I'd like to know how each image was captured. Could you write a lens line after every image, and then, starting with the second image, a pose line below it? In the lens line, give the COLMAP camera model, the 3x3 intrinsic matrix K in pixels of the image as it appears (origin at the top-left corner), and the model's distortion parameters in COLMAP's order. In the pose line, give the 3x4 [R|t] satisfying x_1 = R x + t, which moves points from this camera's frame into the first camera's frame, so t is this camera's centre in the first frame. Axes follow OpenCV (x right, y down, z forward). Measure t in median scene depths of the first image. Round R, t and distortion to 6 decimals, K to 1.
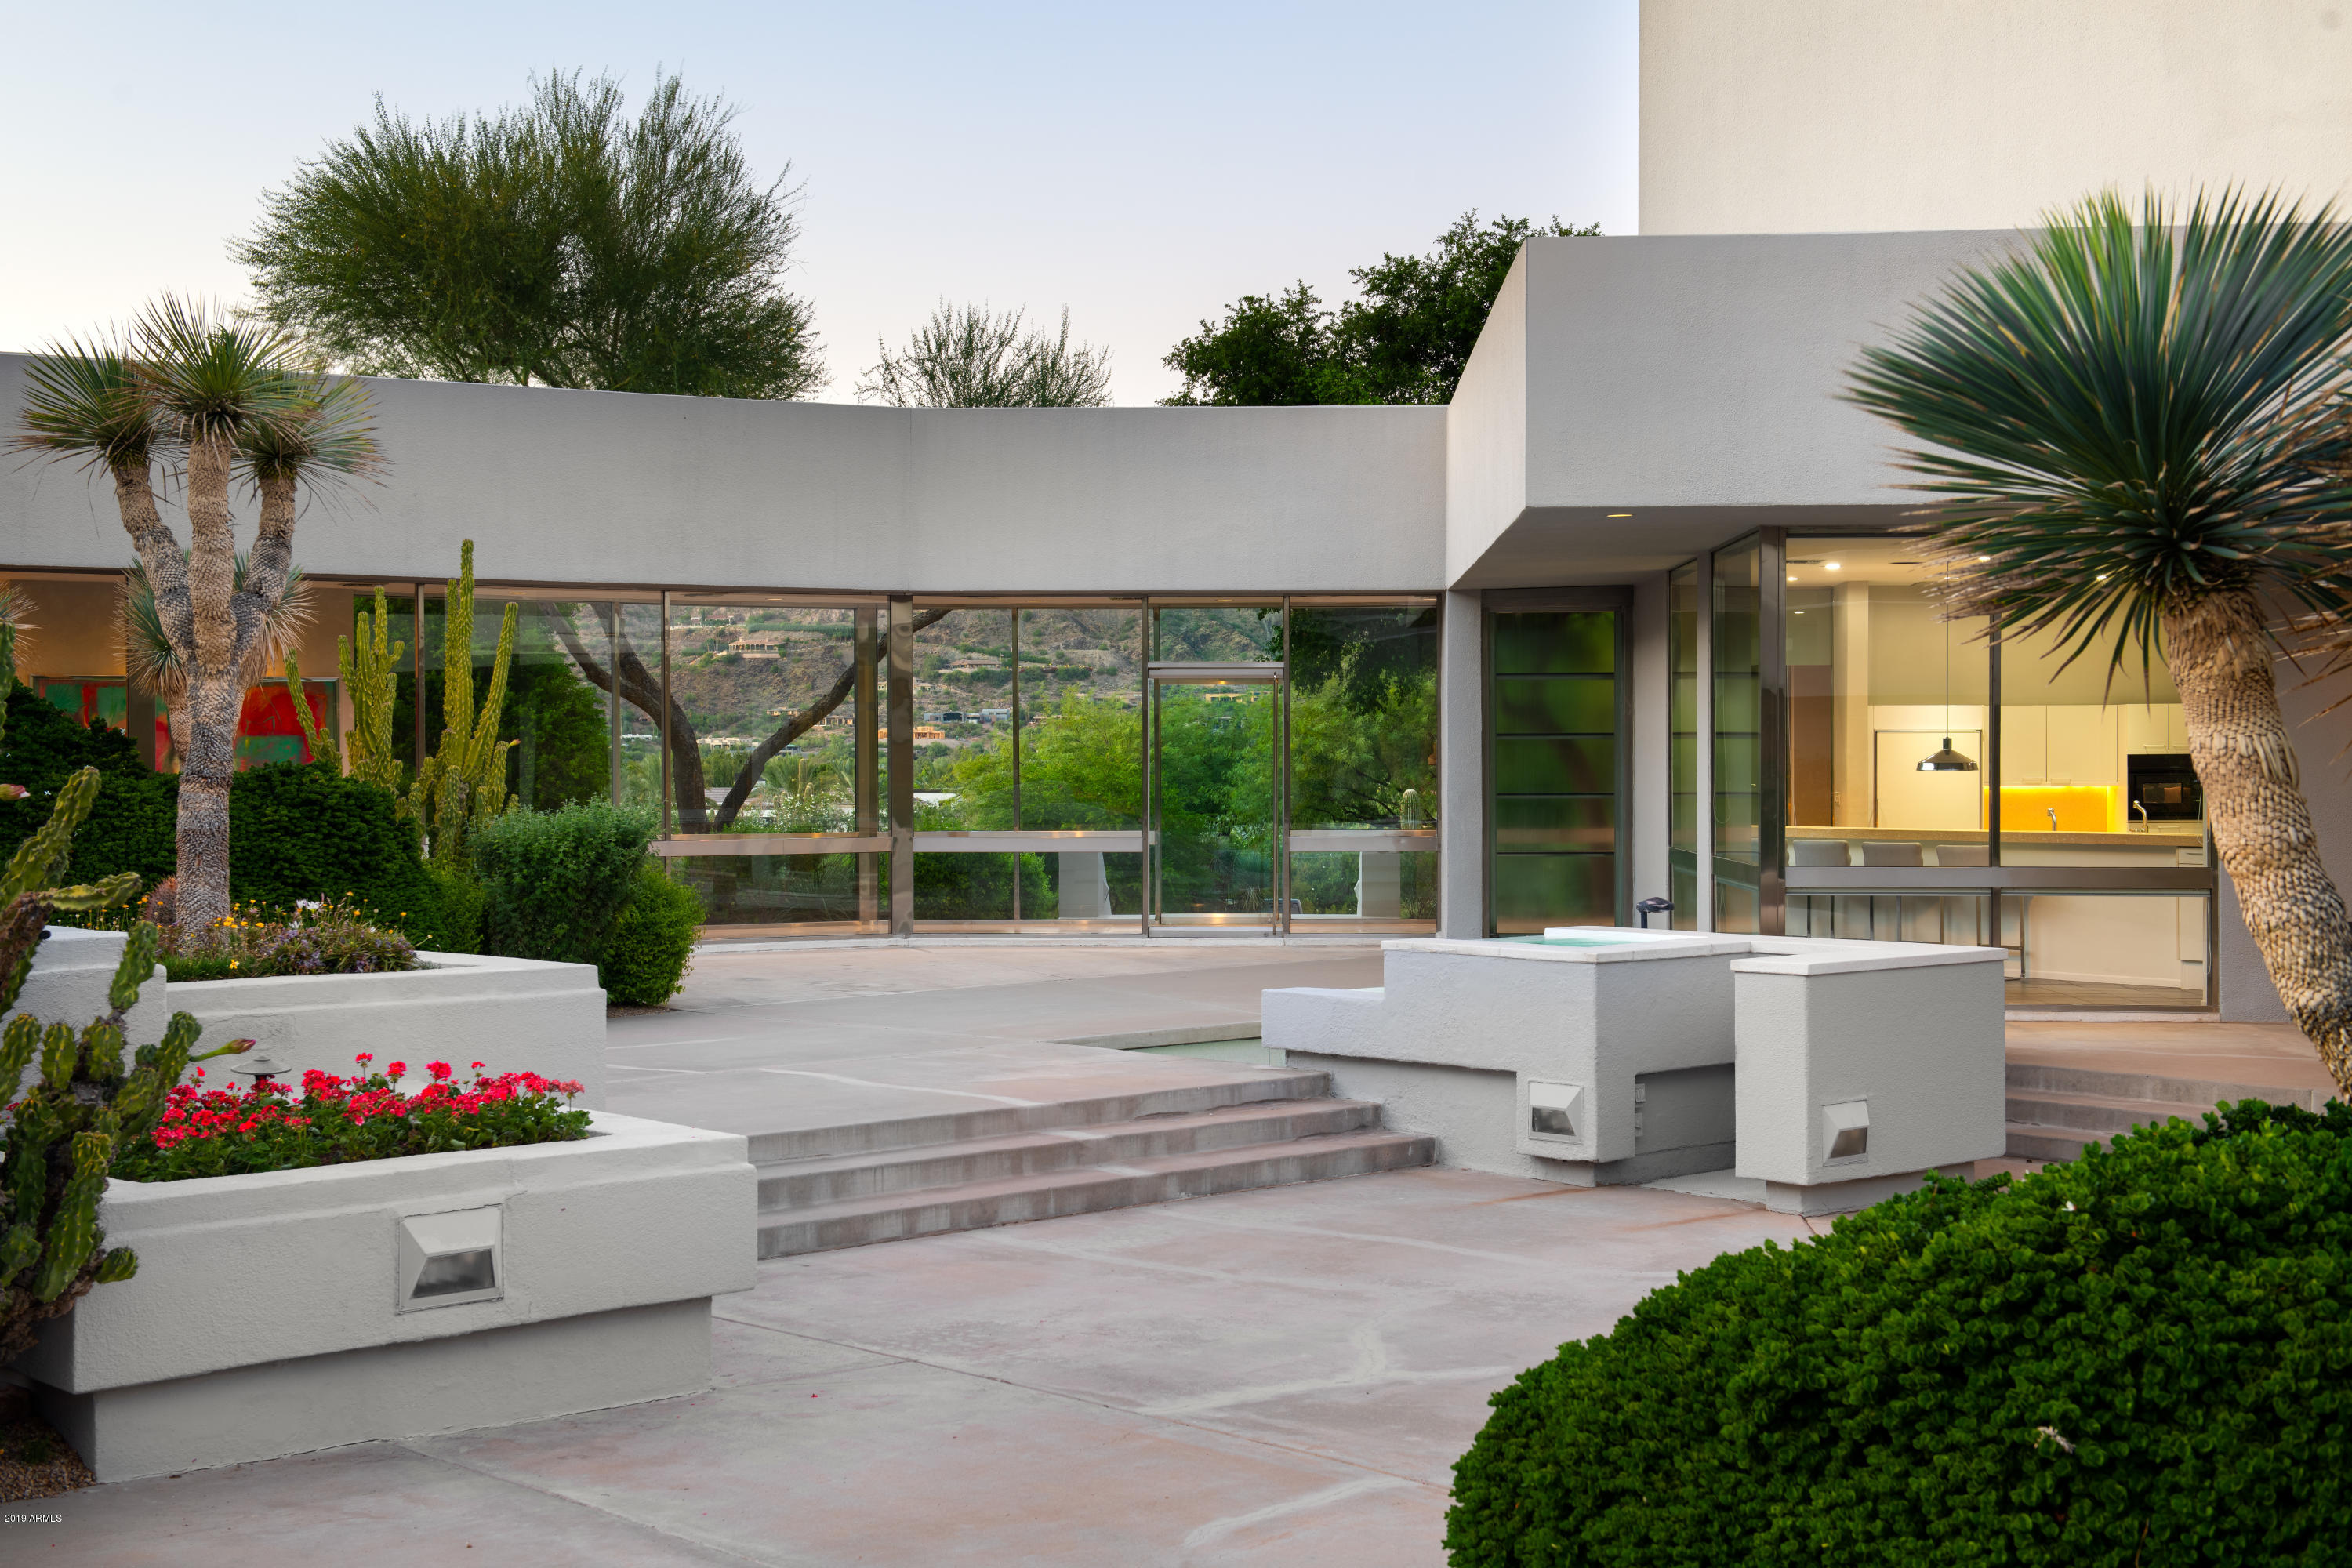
lens RADIAL K [[3200.8, 0, 1176.0], [0, 3200.8, 784.0], [0, 0, 1]] dist [0.003059, 0.002668]
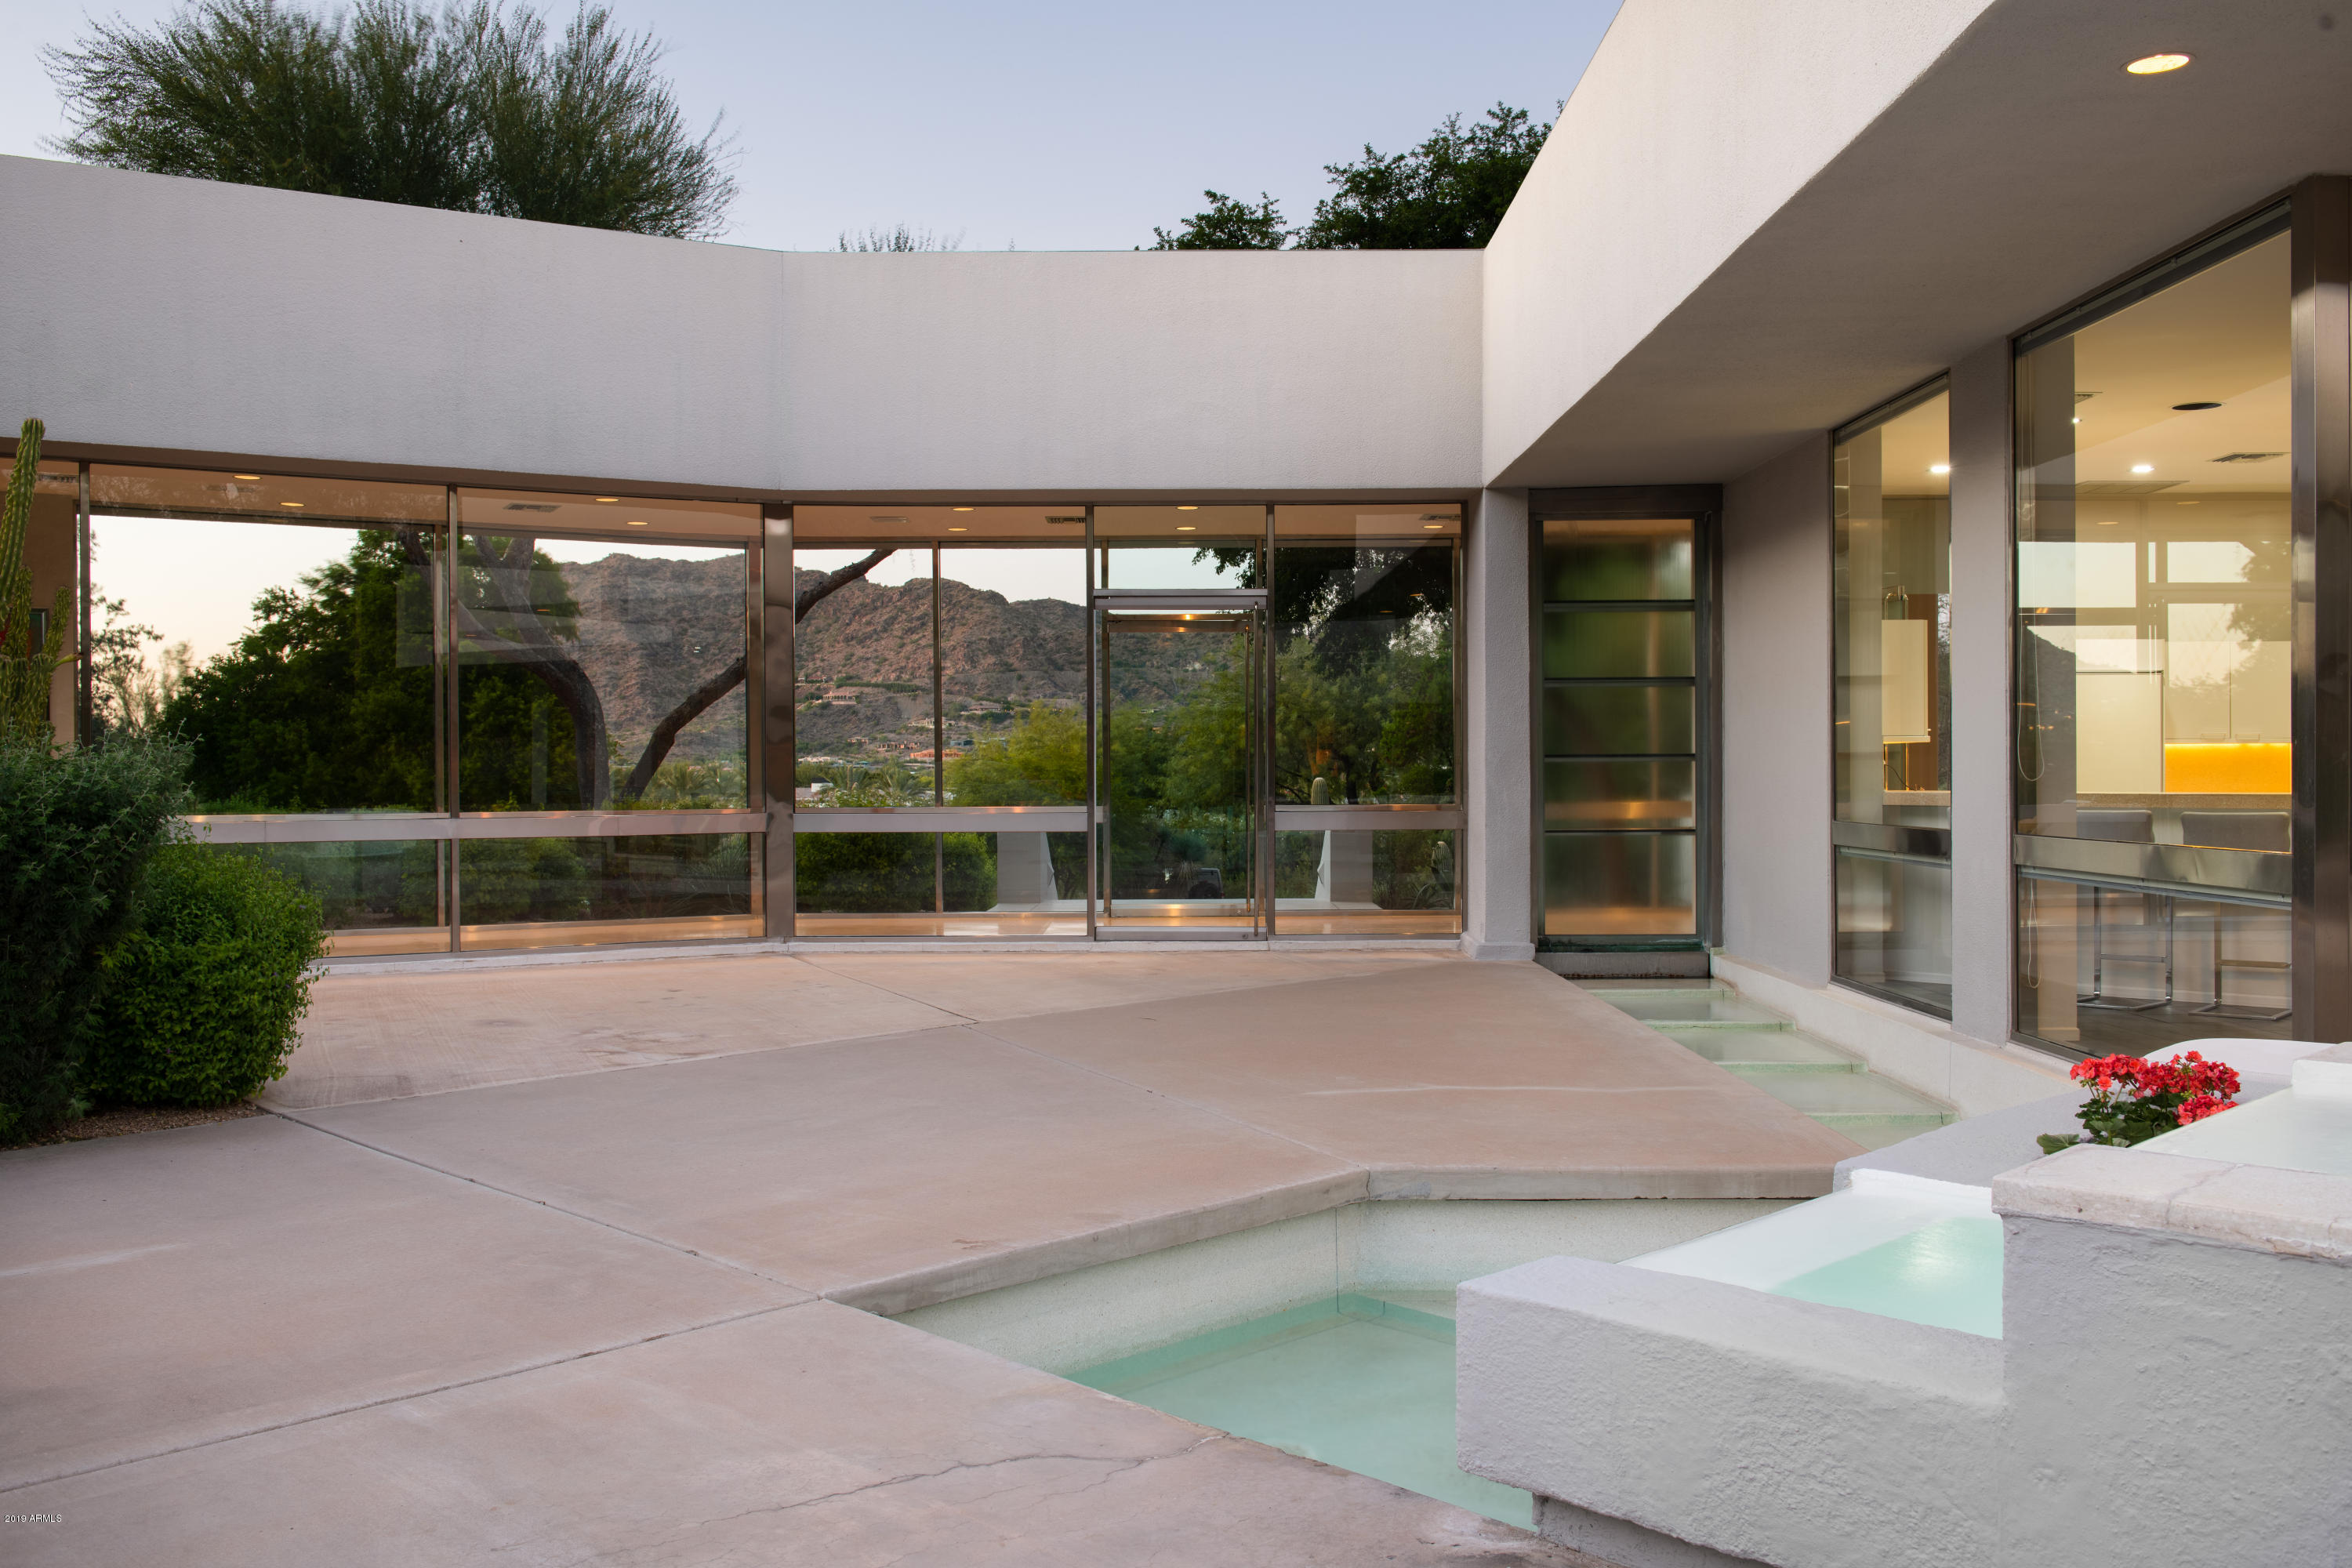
lens RADIAL K [[2070.3, 0, 1172.4], [0, 2070.3, 823.8], [0, 0, 1]] dist [-0.494231, -0.003238]
pose [[0.999626, -0.003632, 0.027105, -0.002889], [0.003153, 0.999838, 0.017701, 0.009436], [-0.027165, -0.017609, 0.999476, 0.440980]]
